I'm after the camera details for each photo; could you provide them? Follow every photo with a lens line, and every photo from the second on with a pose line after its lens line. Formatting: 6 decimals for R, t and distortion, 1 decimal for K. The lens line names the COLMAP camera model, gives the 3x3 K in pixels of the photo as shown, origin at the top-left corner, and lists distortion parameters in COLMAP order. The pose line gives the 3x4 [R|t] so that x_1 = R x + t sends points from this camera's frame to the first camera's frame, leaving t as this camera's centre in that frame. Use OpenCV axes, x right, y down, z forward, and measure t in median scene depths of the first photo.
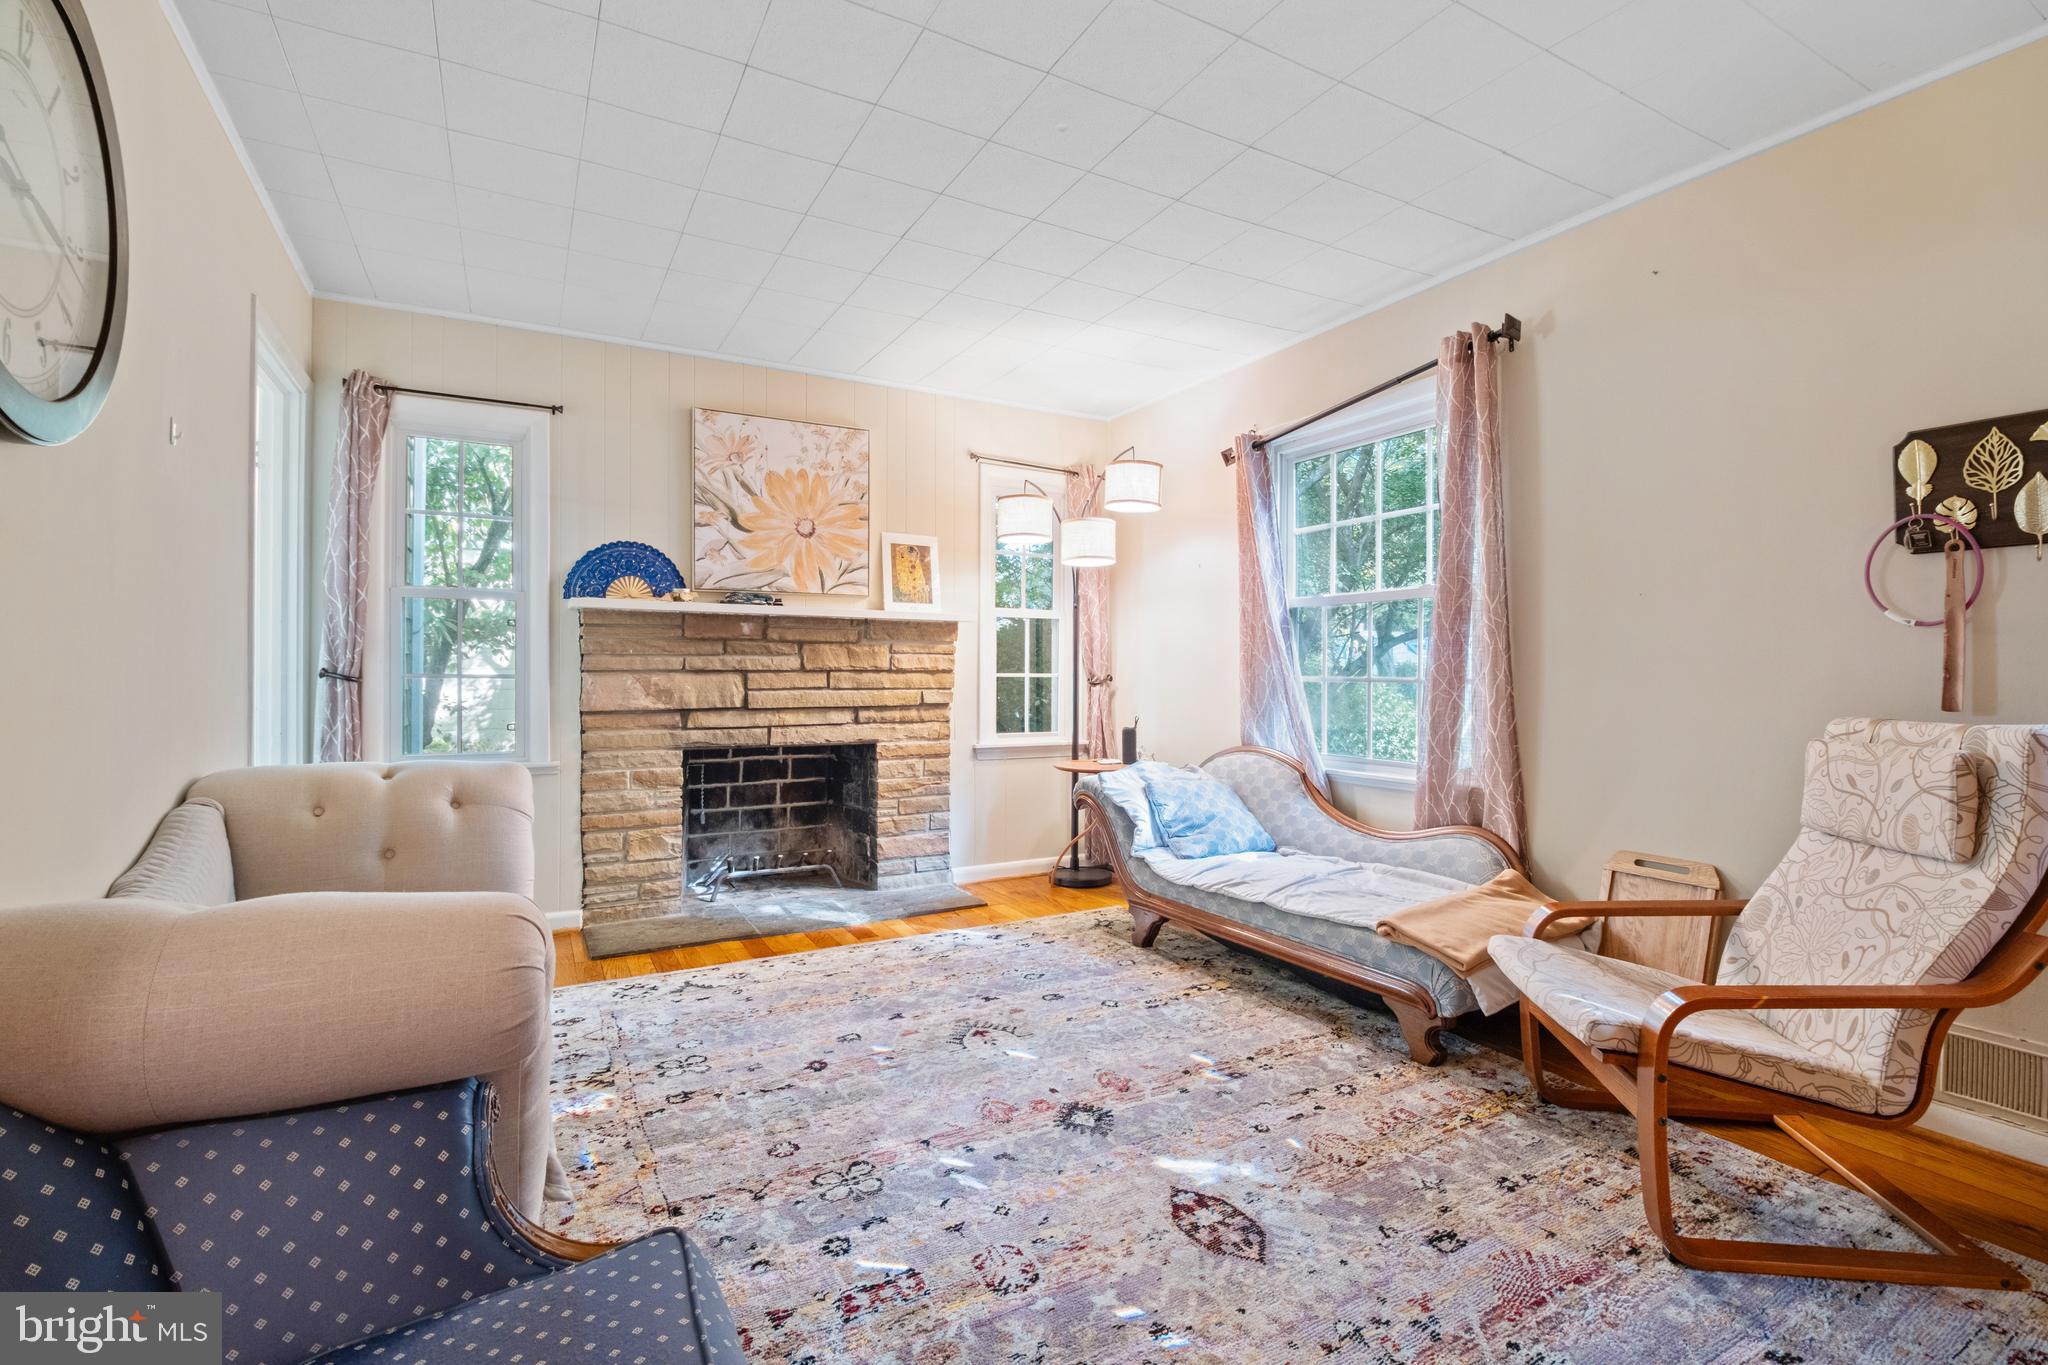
lens RADIAL K [[921.9, 0, 1027.6], [0, 921.9, 665.7], [0, 0, 1]] dist [-0.006437, -0.007737]
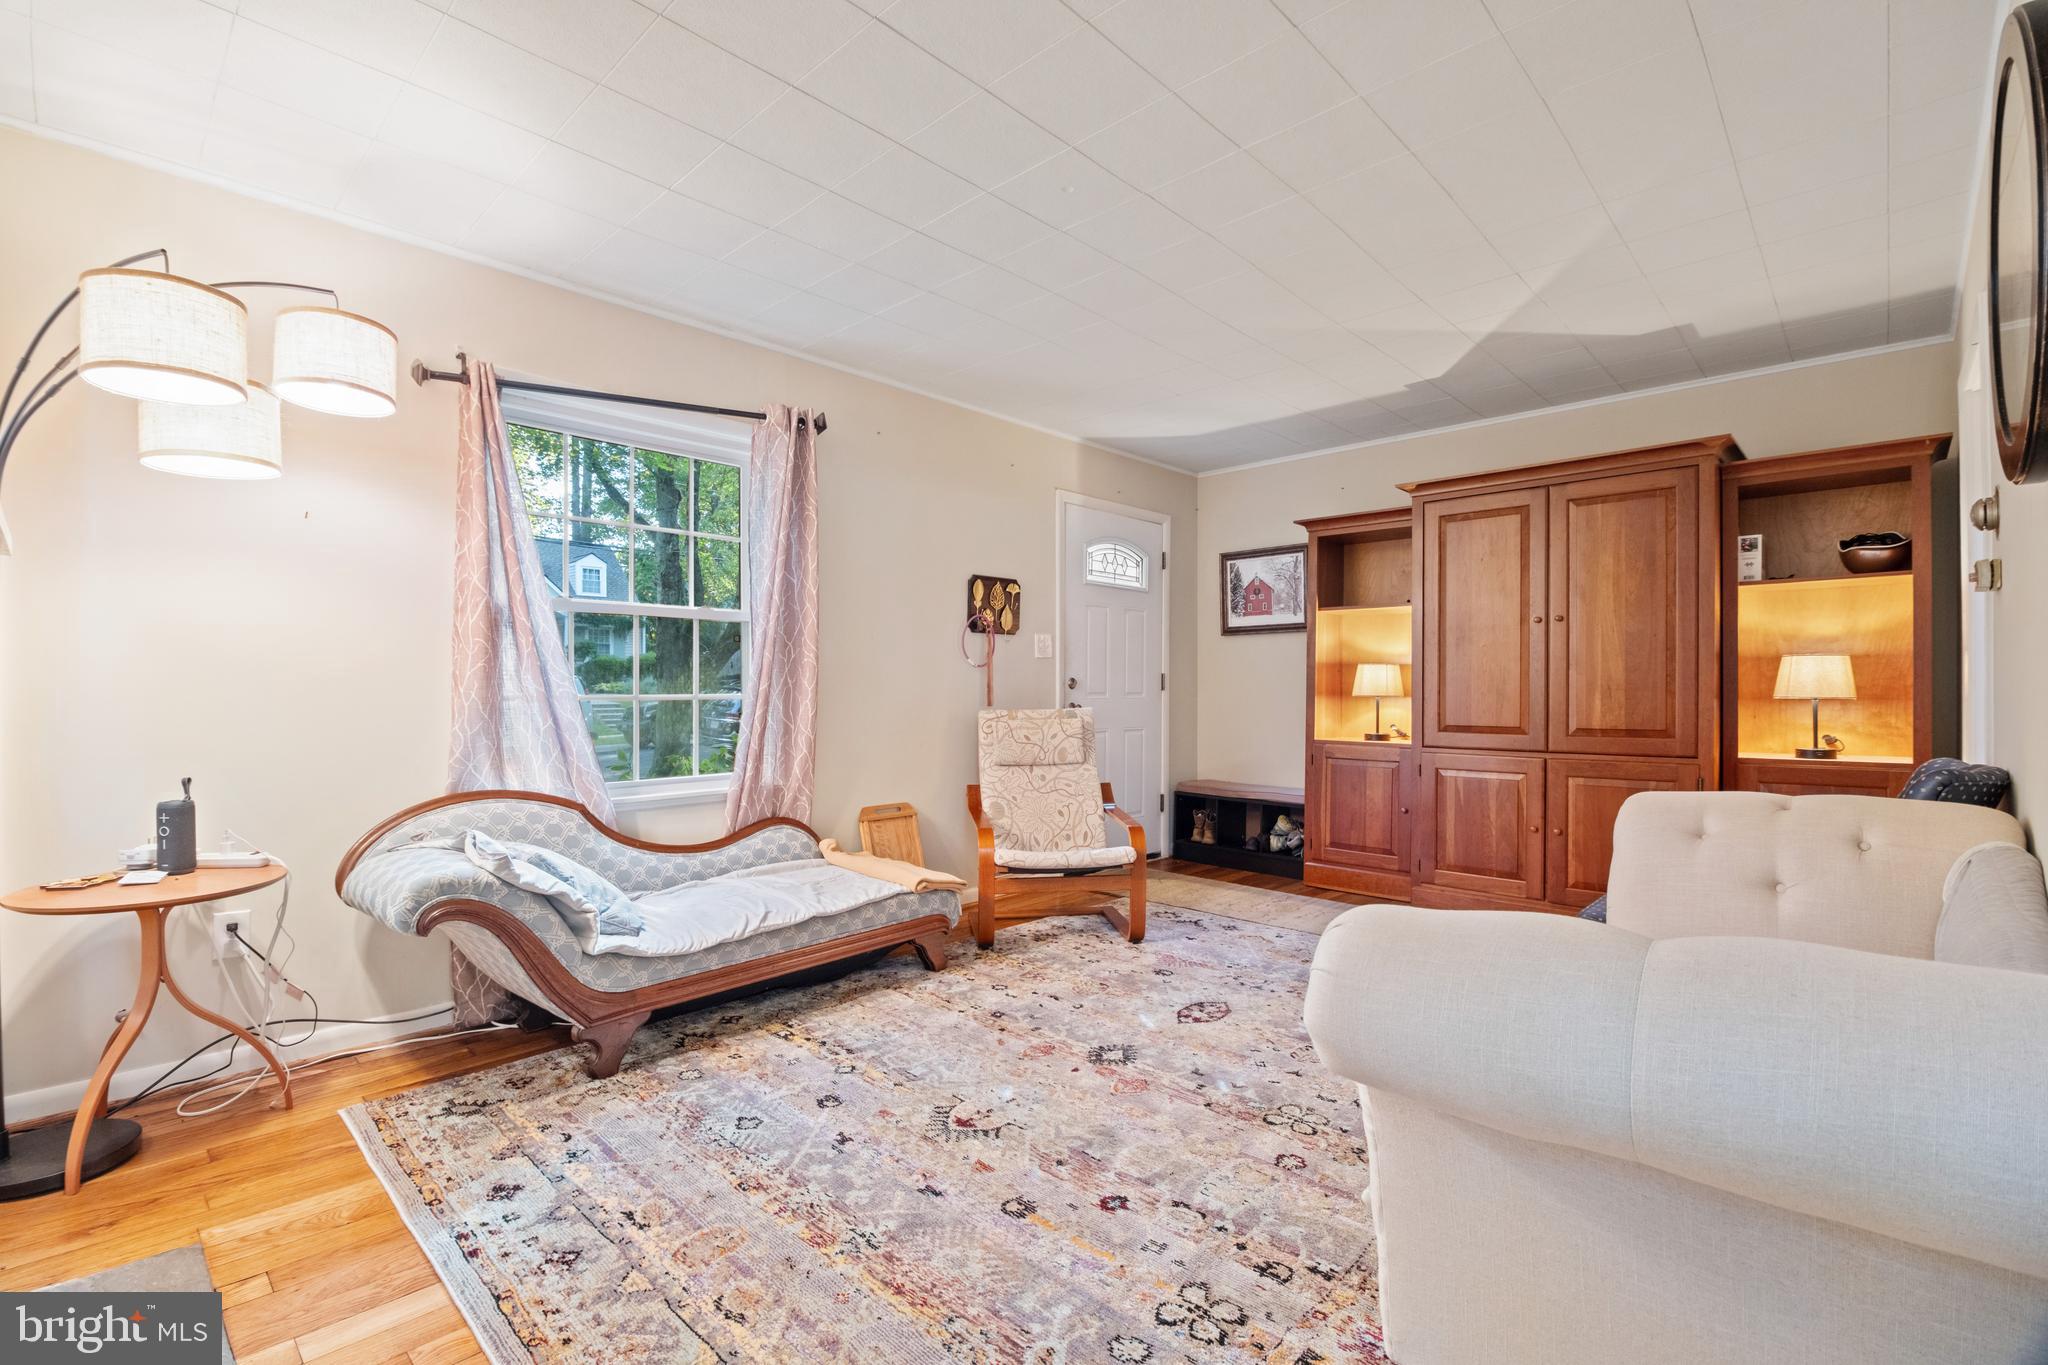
lens RADIAL K [[921.9, 0, 1025.3], [0, 921.9, 692.1], [0, 0, 1]] dist [-0.006437, -0.007737]
pose [[-0.309045, -0.005651, 0.951031, -0.602762], [-0.005150, 0.999978, 0.004269, 0.003518], [-0.951034, -0.003578, -0.309067, 0.845871]]
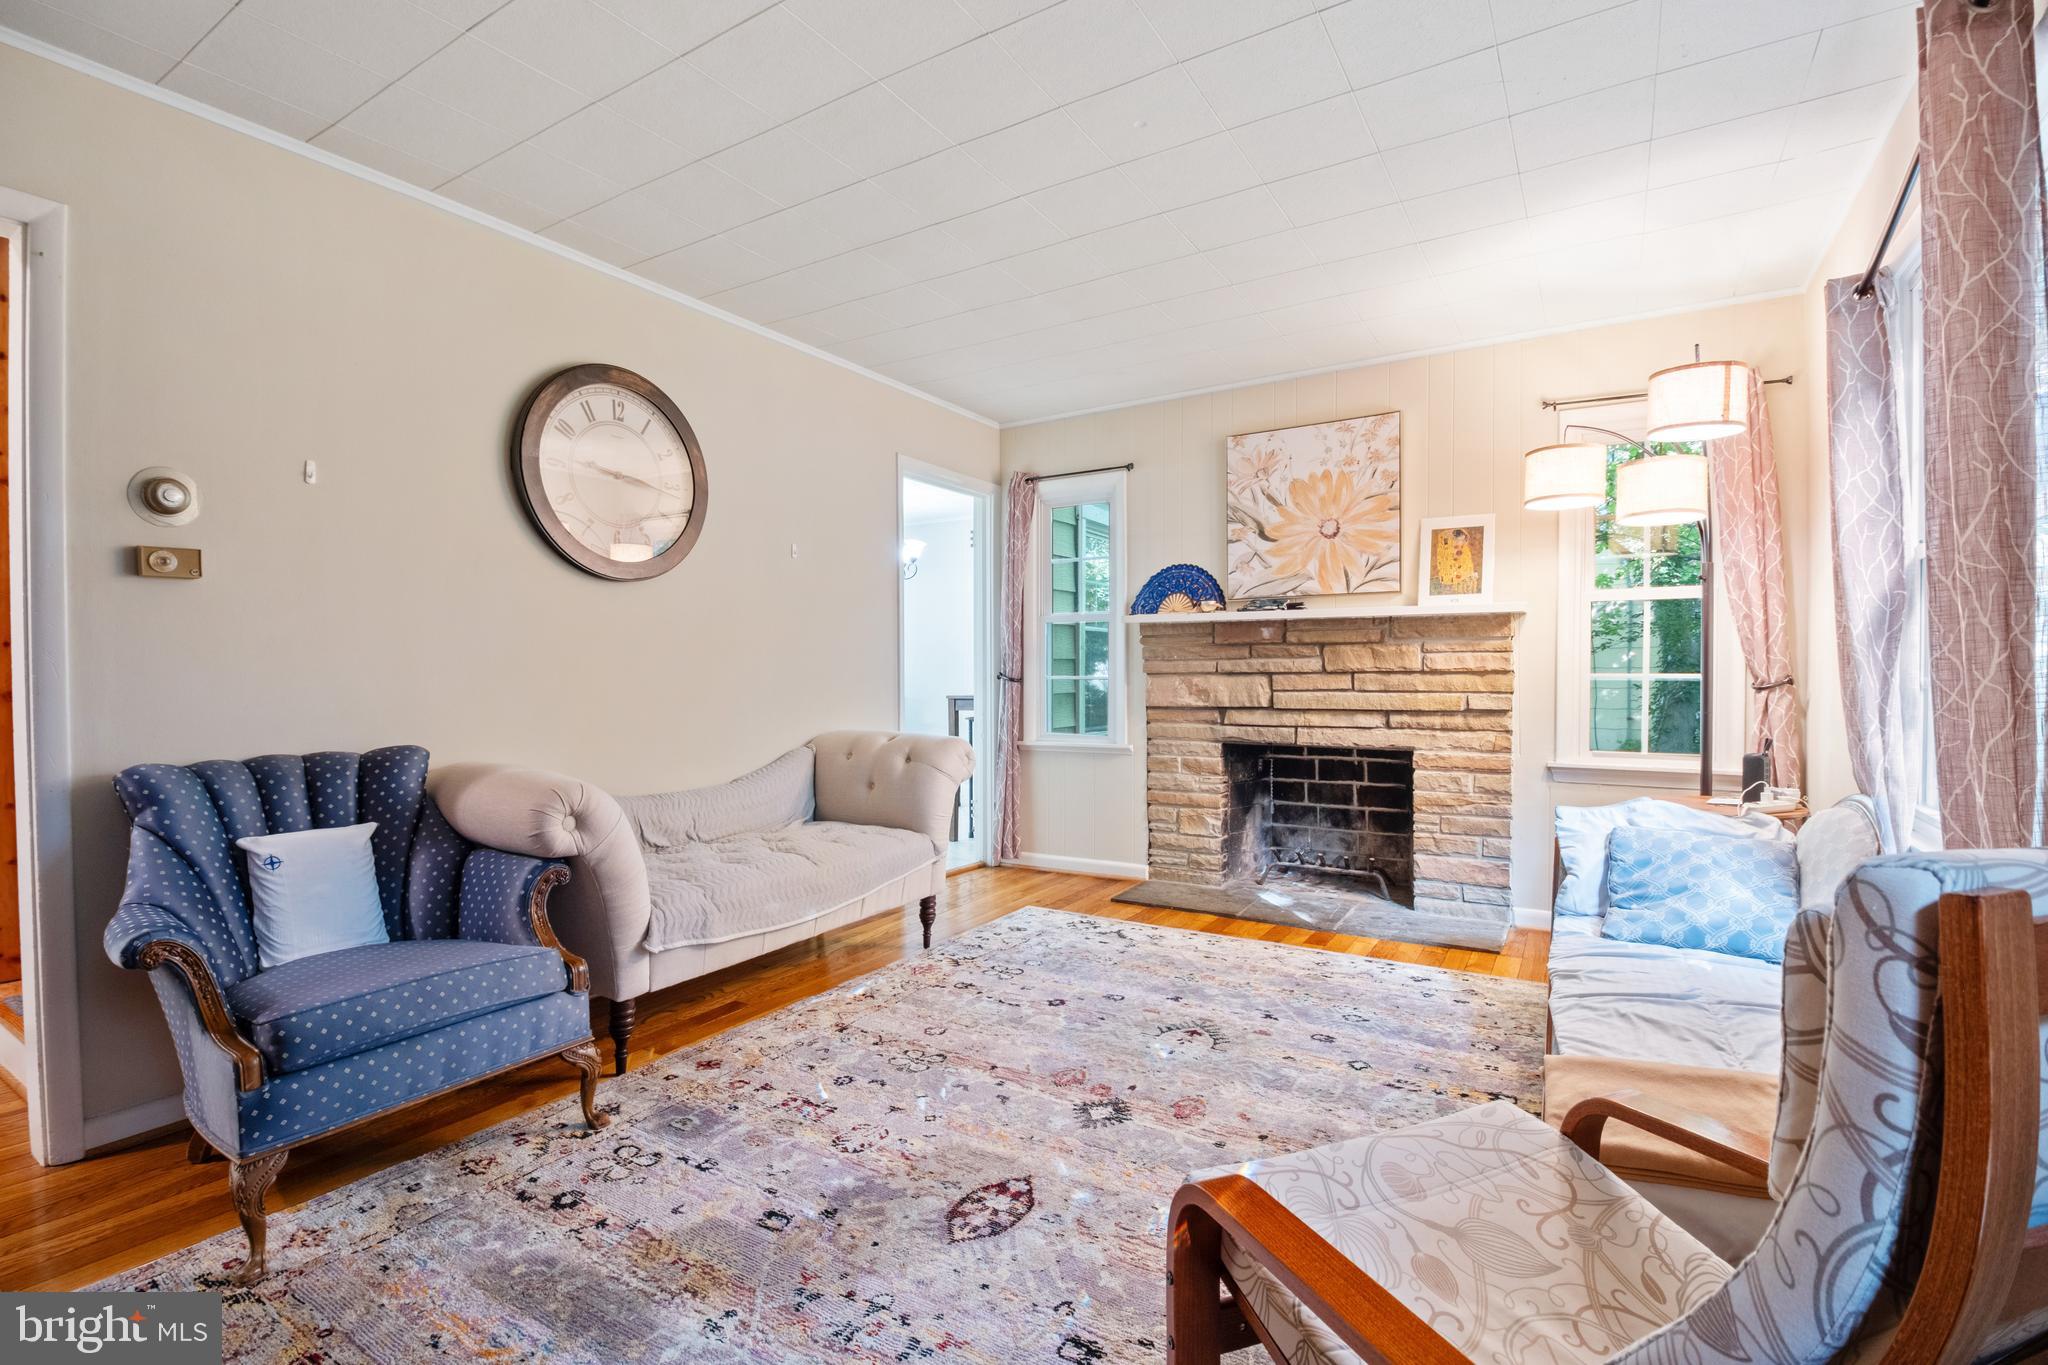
lens RADIAL K [[921.9, 0, 1017.2], [0, 921.9, 685.5], [0, 0, 1]] dist [-0.006437, -0.007737]
pose [[0.486053, 0.008253, -0.873890, 0.514723], [0.011246, 0.999814, 0.015697, 0.000114], [0.873857, -0.017458, 0.485869, 0.243345]]
